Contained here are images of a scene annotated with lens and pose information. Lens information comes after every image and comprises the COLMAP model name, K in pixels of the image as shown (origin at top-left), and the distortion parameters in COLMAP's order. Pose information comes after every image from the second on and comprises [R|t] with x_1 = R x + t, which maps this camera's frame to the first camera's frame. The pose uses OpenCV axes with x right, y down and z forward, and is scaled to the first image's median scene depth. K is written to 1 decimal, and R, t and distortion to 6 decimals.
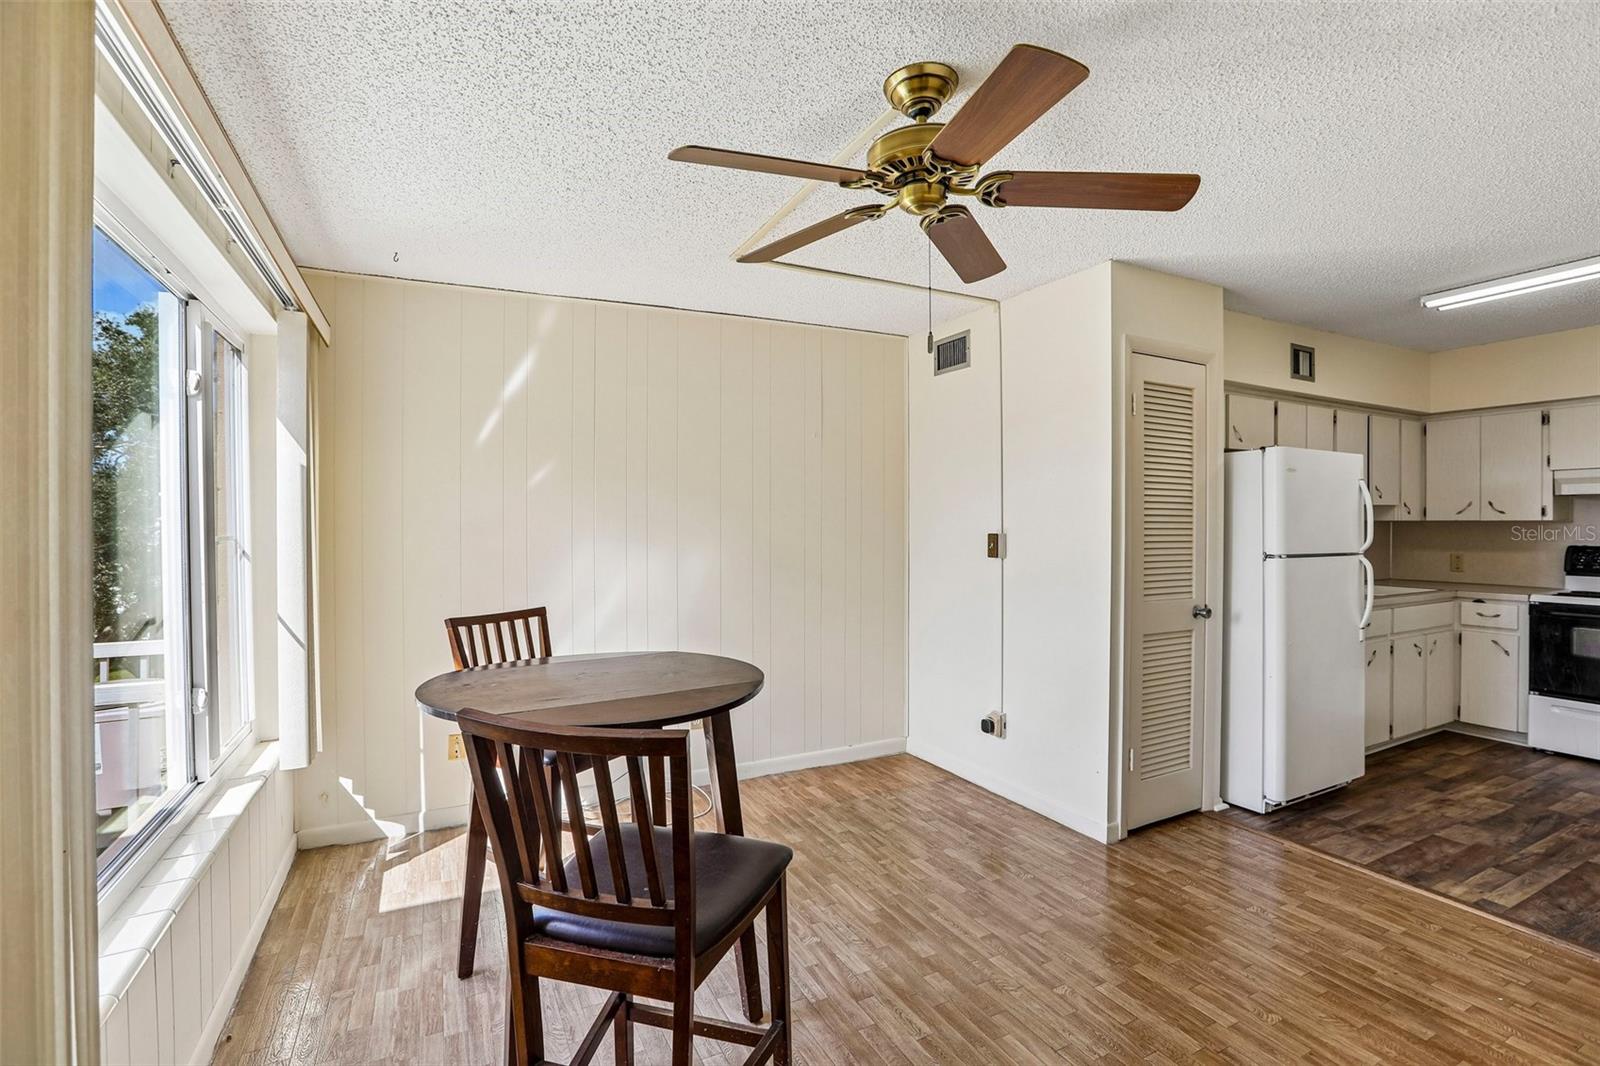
lens RADIAL K [[727.2, 0, 800.0], [0, 727.2, 533.0], [0, 0, 1]] dist [-0.012556, 0.001121]
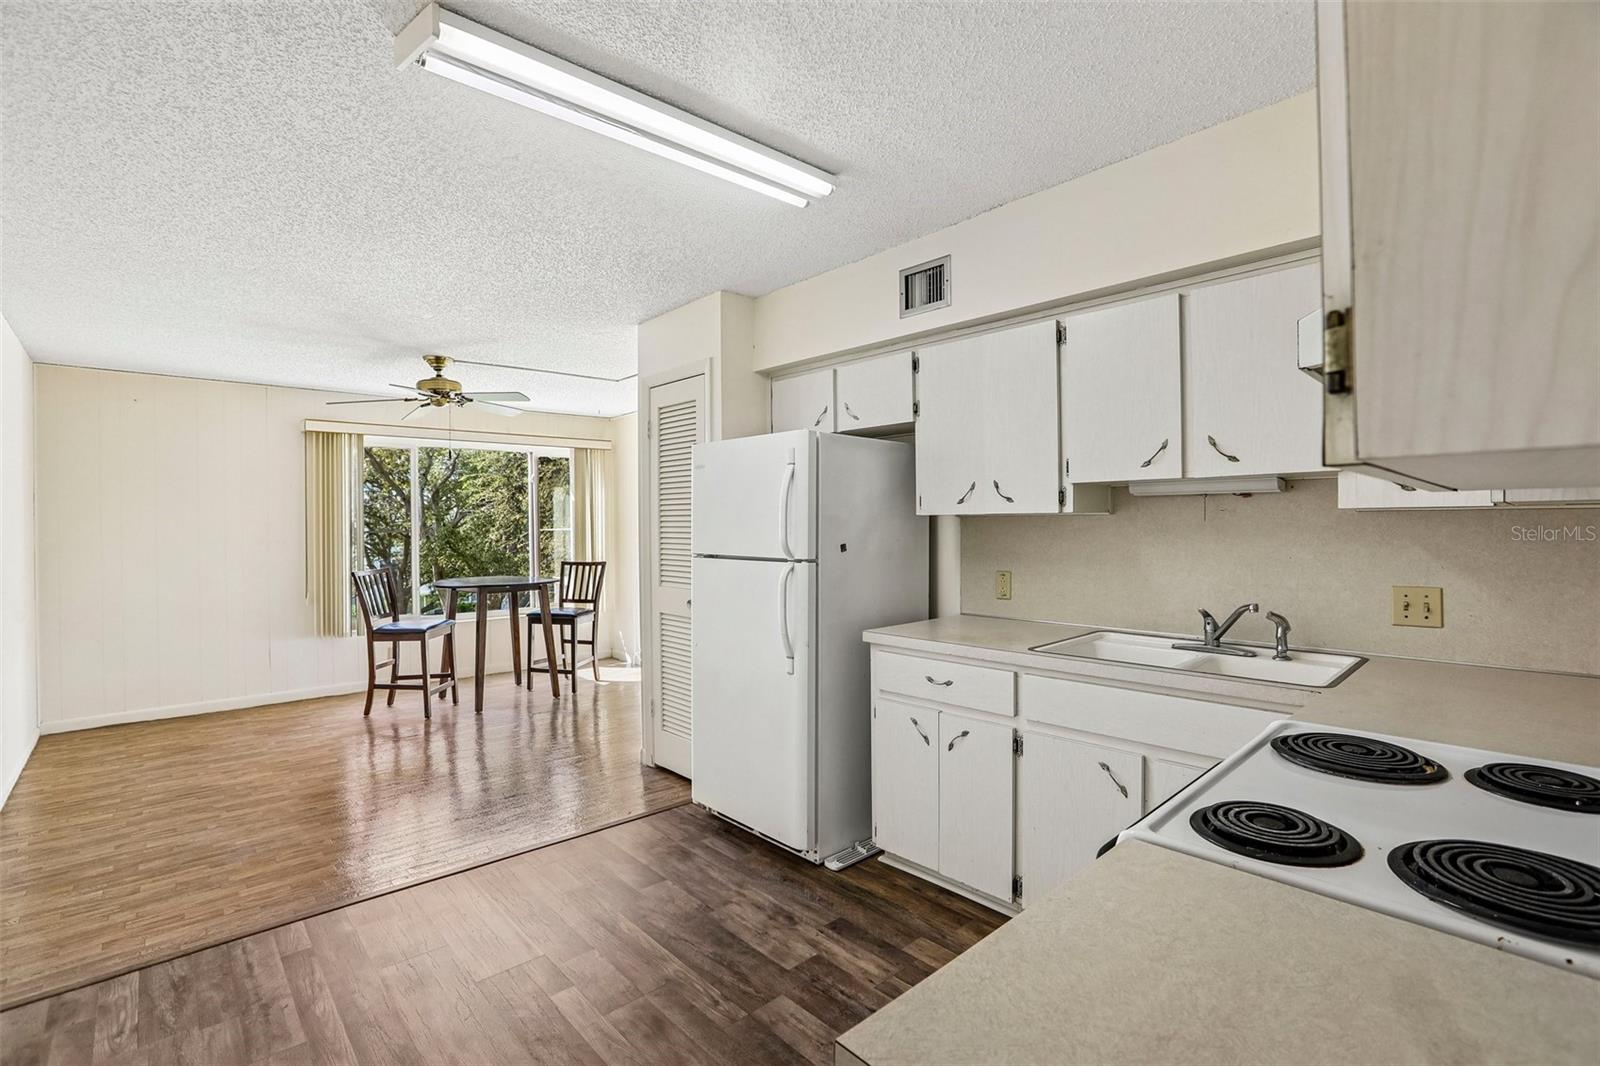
lens RADIAL K [[727.2, 0, 800.0], [0, 727.2, 533.0], [0, 0, 1]] dist [-0.012556, 0.001121]
pose [[0.253303, 0.014434, -0.967279, 1.348343], [0.002388, 0.999876, 0.015546, -0.012328], [0.967384, -0.006247, 0.253238, 0.713234]]
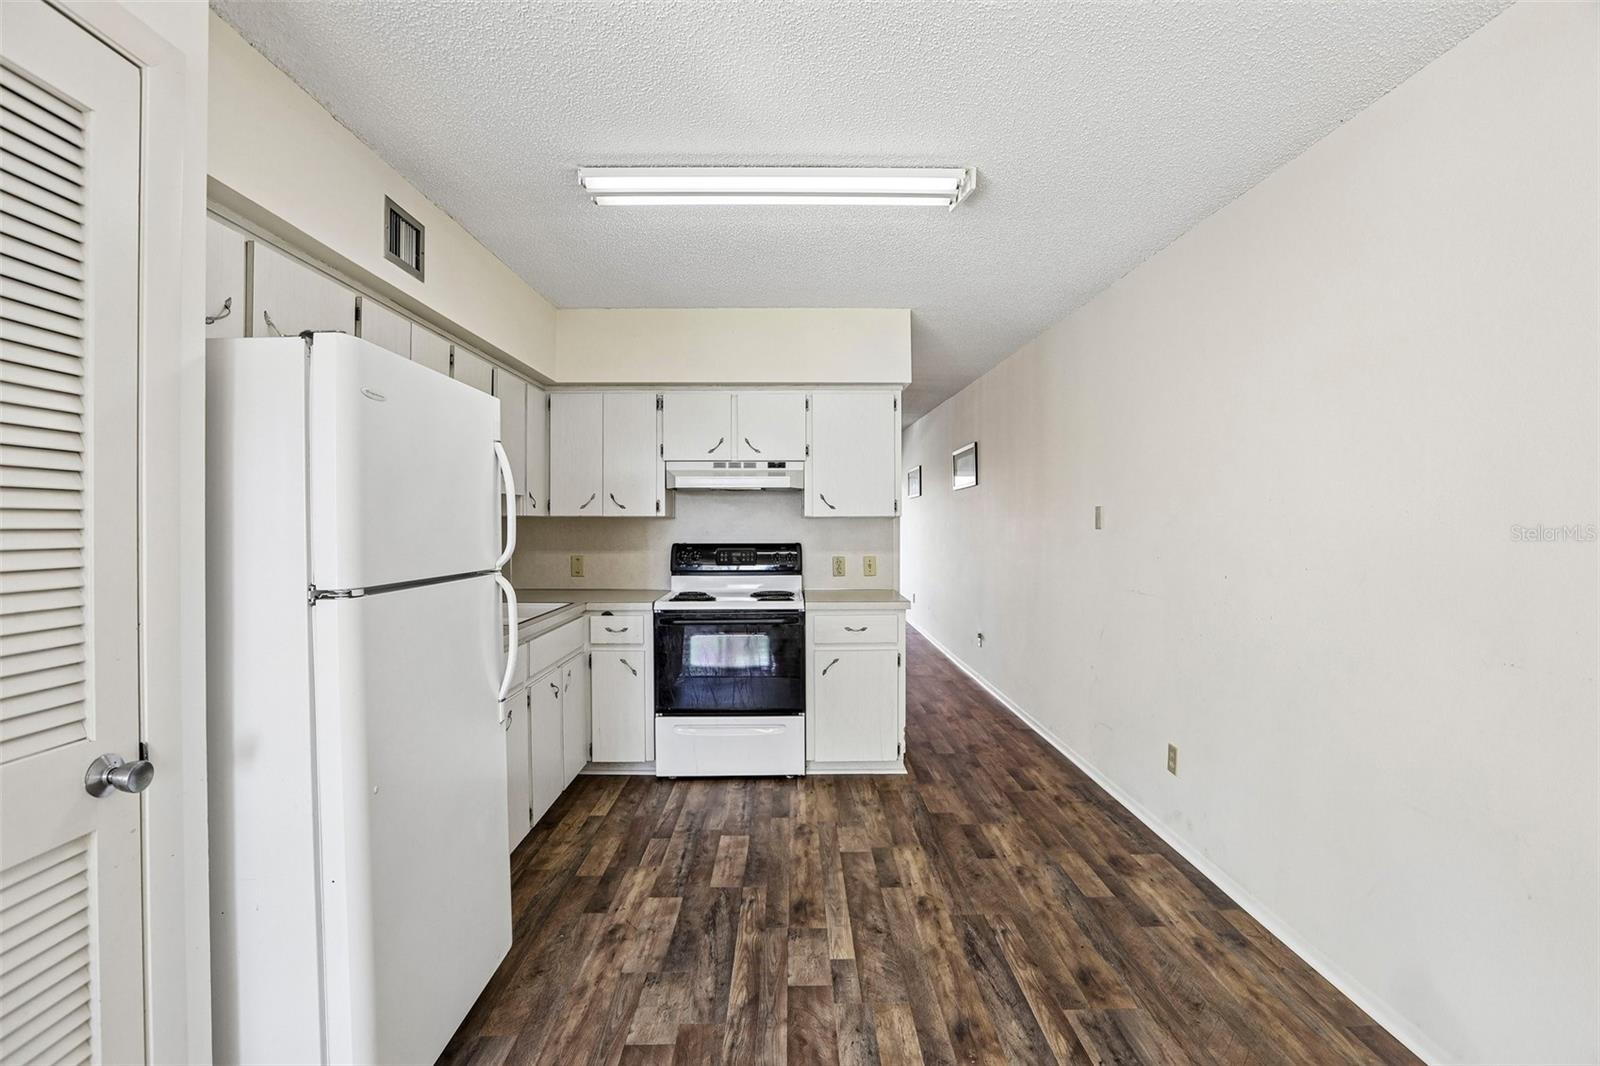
lens RADIAL K [[730.9, 0, 816.0], [0, 730.9, 526.8], [0, 0, 1]] dist [-0.076438, 0.036788]
pose [[0.437692, -0.005578, 0.899108, 0.328452], [0.011601, 0.999933, 0.000556, -0.002880], [-0.899050, 0.010187, 0.437727, 0.458572]]
